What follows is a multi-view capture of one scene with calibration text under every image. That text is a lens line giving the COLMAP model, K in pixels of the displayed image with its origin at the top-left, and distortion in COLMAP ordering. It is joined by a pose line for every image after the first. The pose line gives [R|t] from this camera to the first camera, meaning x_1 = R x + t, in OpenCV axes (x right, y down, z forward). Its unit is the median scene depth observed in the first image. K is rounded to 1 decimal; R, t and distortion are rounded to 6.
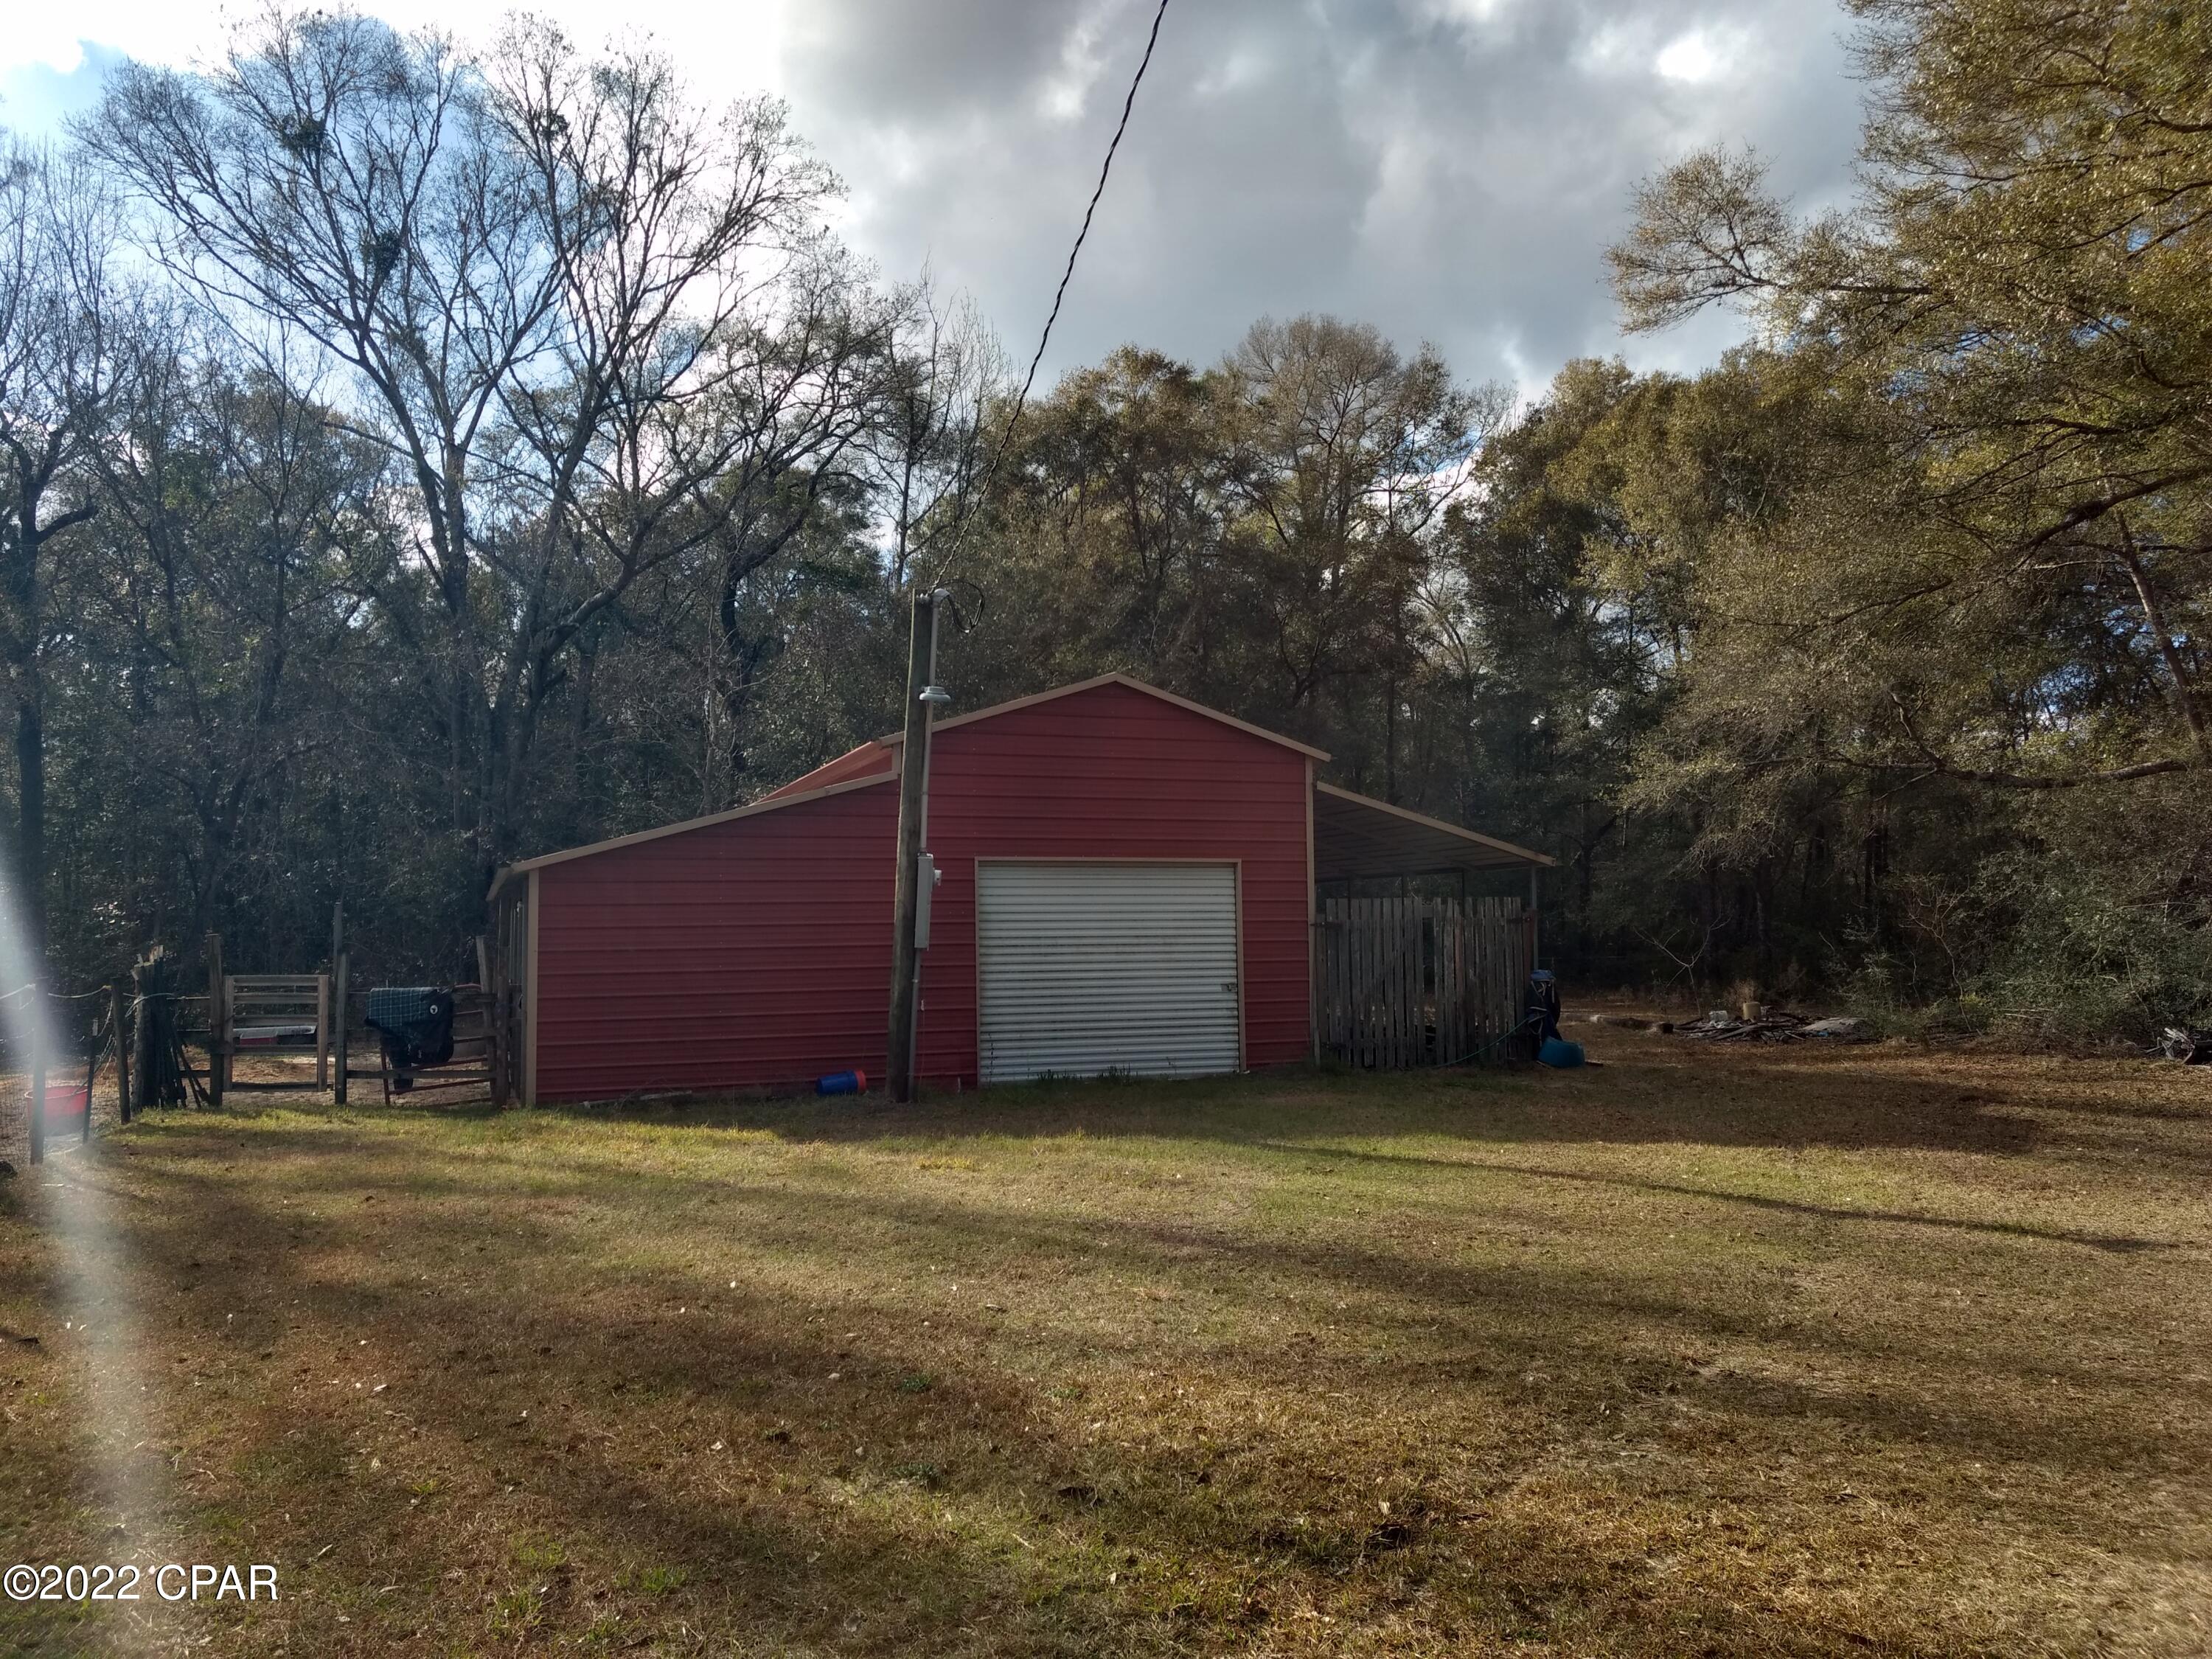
lens RADIAL K [[1736.0, 0, 1113.4], [0, 1736.0, 834.1], [0, 0, 1]] dist [0.017356, 0.004077]
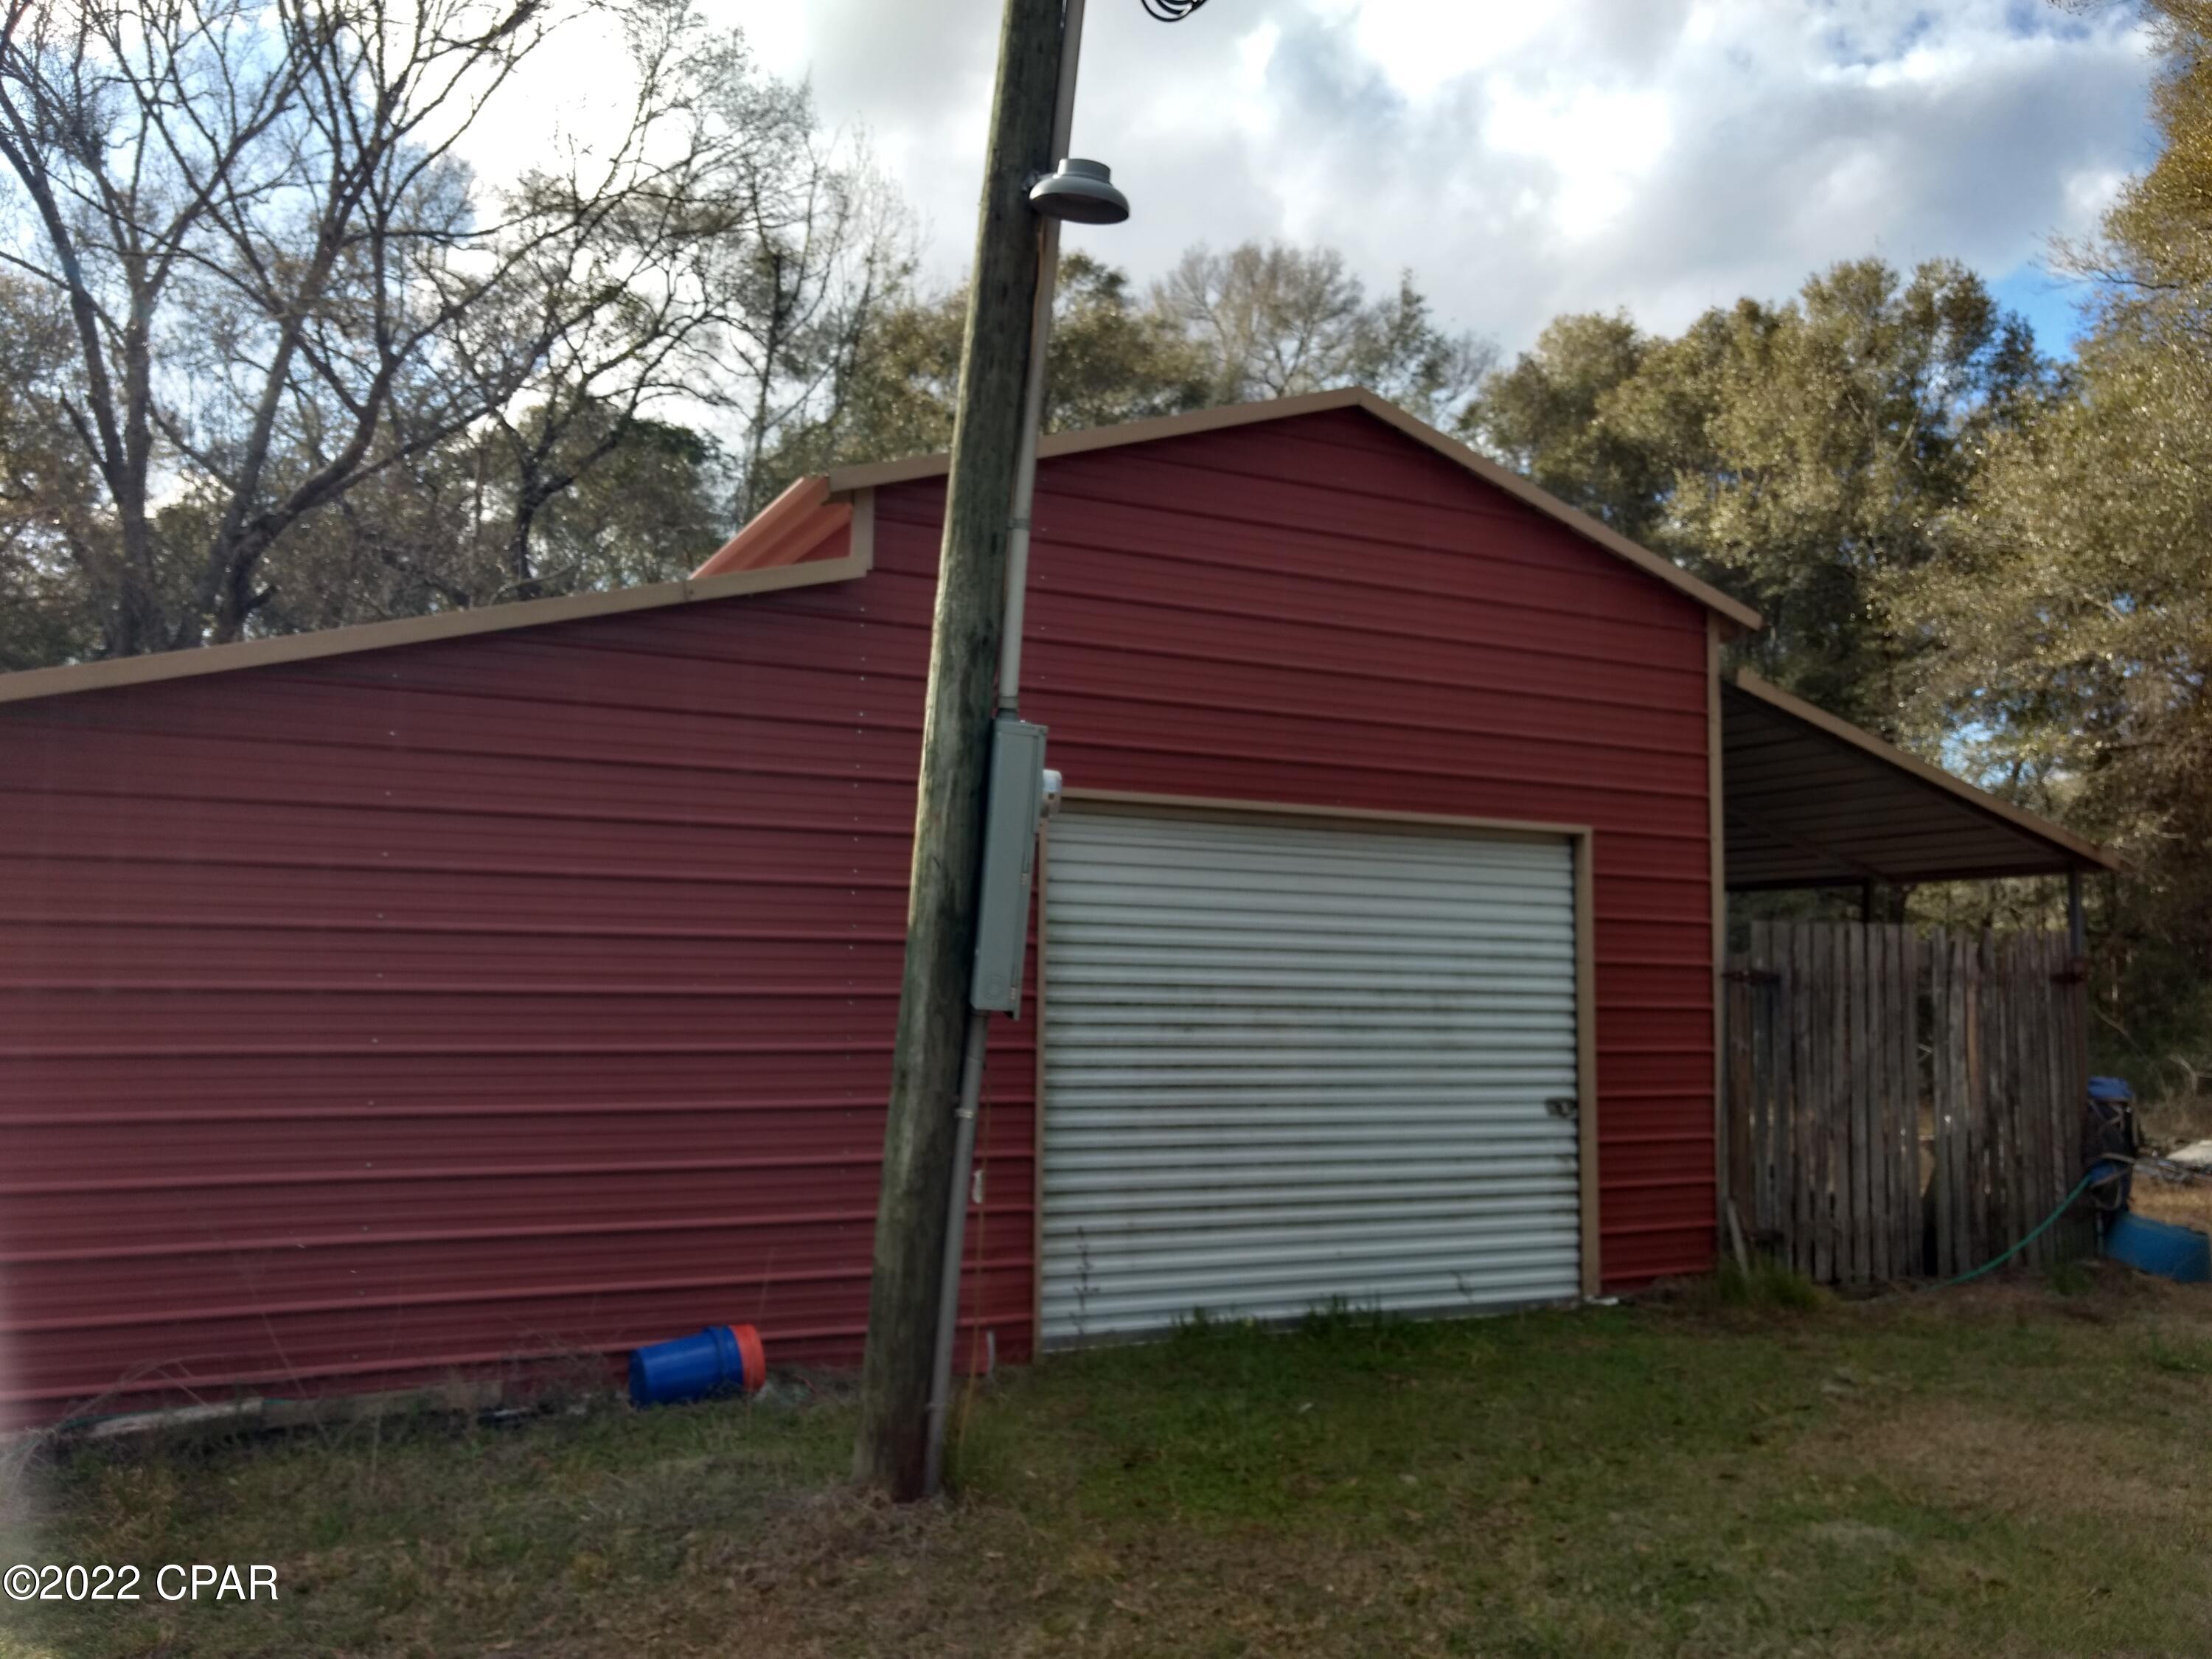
lens RADIAL K [[1736.0, 0, 1095.4], [0, 1736.0, 830.8], [0, 0, 1]] dist [0.017356, 0.004077]
pose [[0.994523, 0.036888, 0.097792, -0.100433], [-0.034054, 0.998955, -0.030487, 0.033727], [-0.098815, 0.026990, 0.994740, 0.553019]]
